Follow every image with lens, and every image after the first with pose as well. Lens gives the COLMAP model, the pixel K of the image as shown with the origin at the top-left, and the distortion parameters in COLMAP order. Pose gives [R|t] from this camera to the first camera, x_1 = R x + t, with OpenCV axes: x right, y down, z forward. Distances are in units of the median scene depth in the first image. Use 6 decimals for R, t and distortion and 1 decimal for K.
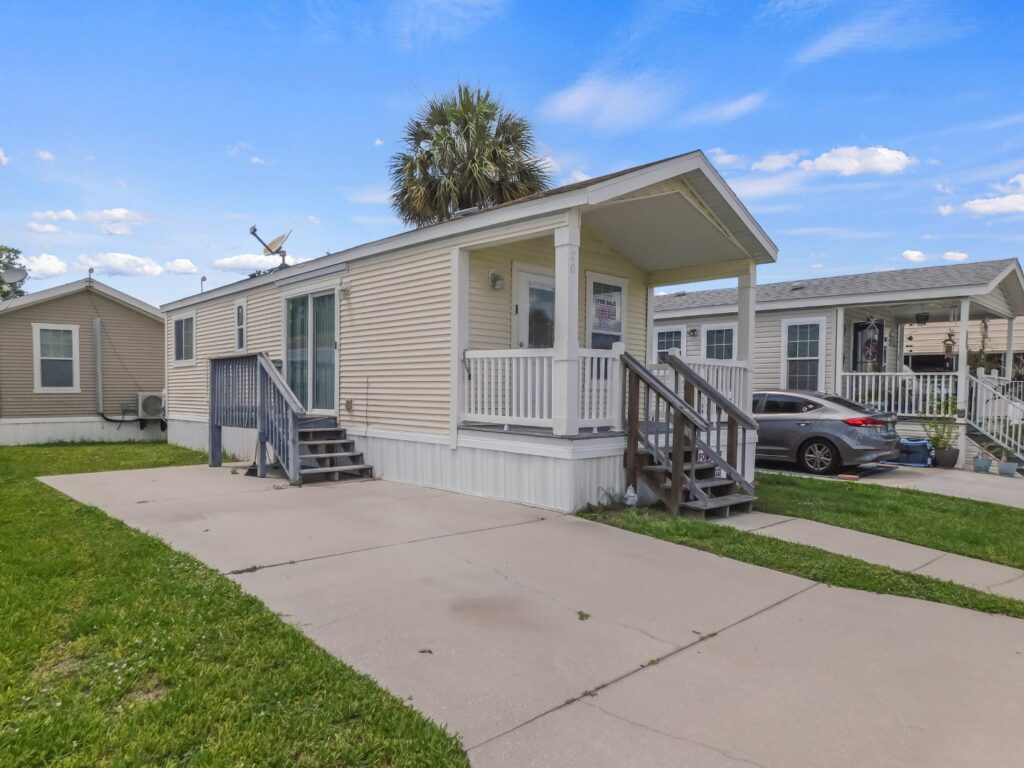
lens RADIAL K [[699.0, 0, 516.9], [0, 699.0, 423.5], [0, 0, 1]] dist [-0.065529, 0.056659]
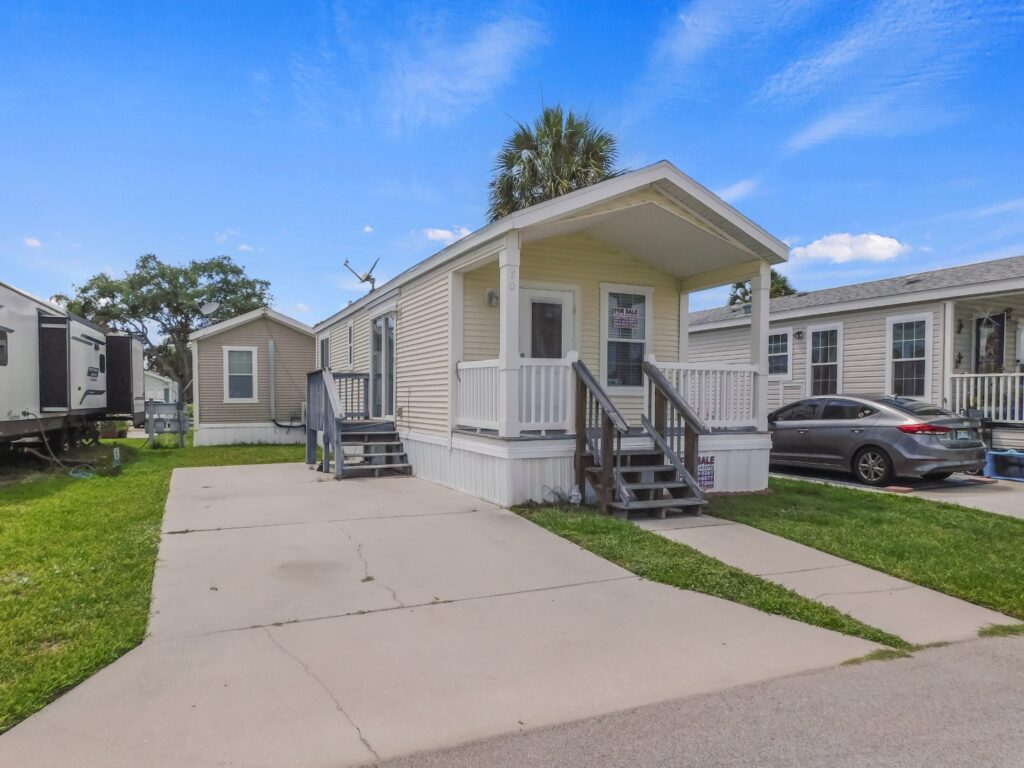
lens RADIAL K [[712.3, 0, 516.8], [0, 712.3, 421.3], [0, 0, 1]] dist [-0.049897, 0.042438]
pose [[0.947927, 0.001433, -0.318484, 0.316138], [-0.006818, 0.999852, -0.015795, 0.006766], [0.318415, 0.017144, 0.947796, -0.046024]]
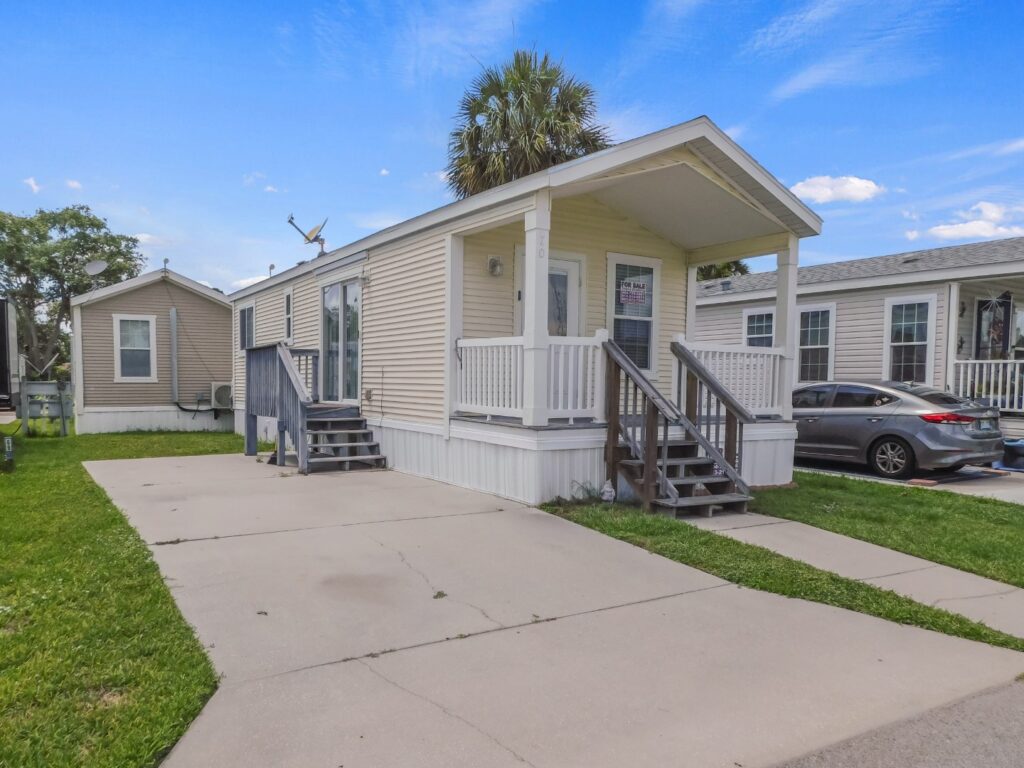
lens RADIAL K [[784.0, 0, 516.0], [0, 784.0, 427.0], [0, 0, 1]] dist [-0.000384, 0.000810]
pose [[0.980959, 0.013012, -0.193777, 0.183310], [-0.011150, 0.999881, 0.010698, 0.004878], [0.193893, -0.008333, 0.980987, -0.053753]]
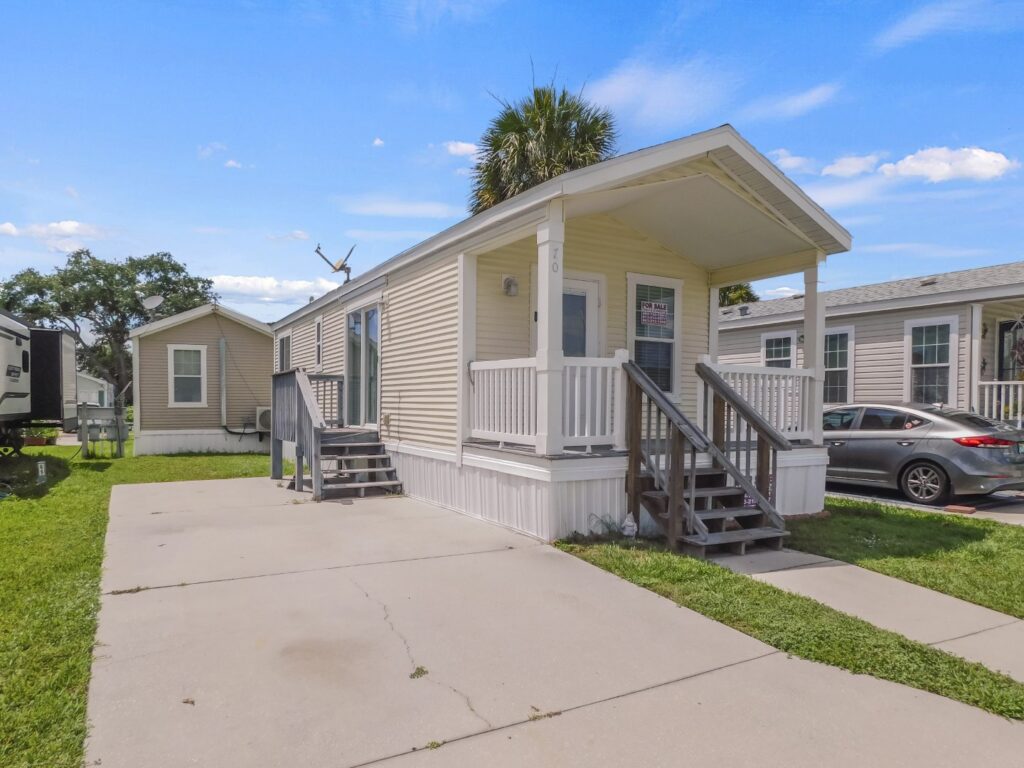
lens RADIAL K [[699.0, 0, 516.9], [0, 699.0, 423.5], [0, 0, 1]] dist [-0.065529, 0.056659]
pose [[0.971327, 0.003157, -0.237728, 0.173669], [-0.007857, 0.999792, -0.018827, -0.004151], [0.237619, 0.020155, 0.971149, 0.089060]]
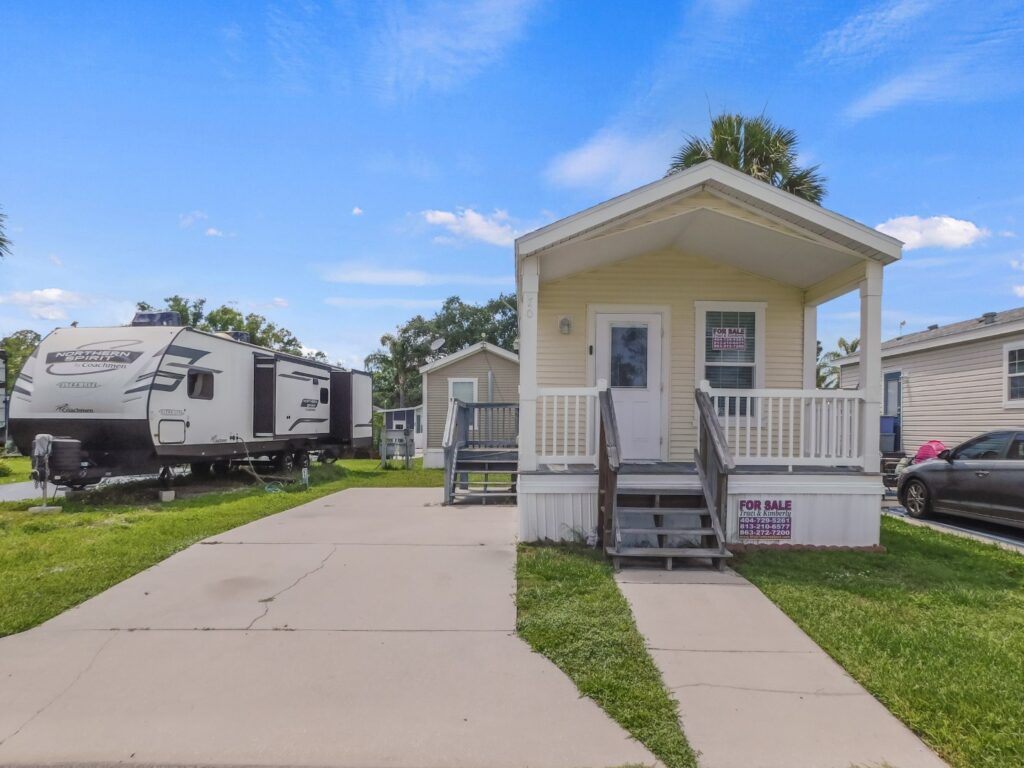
lens RADIAL K [[711.6, 0, 516.5], [0, 711.6, 423.4], [0, 0, 1]] dist [-0.055074, 0.061623]
pose [[0.722423, -0.005870, -0.691426, 0.577815], [-0.031715, 0.998630, -0.041615, -0.006509], [0.690723, 0.051992, 0.721248, 0.148402]]
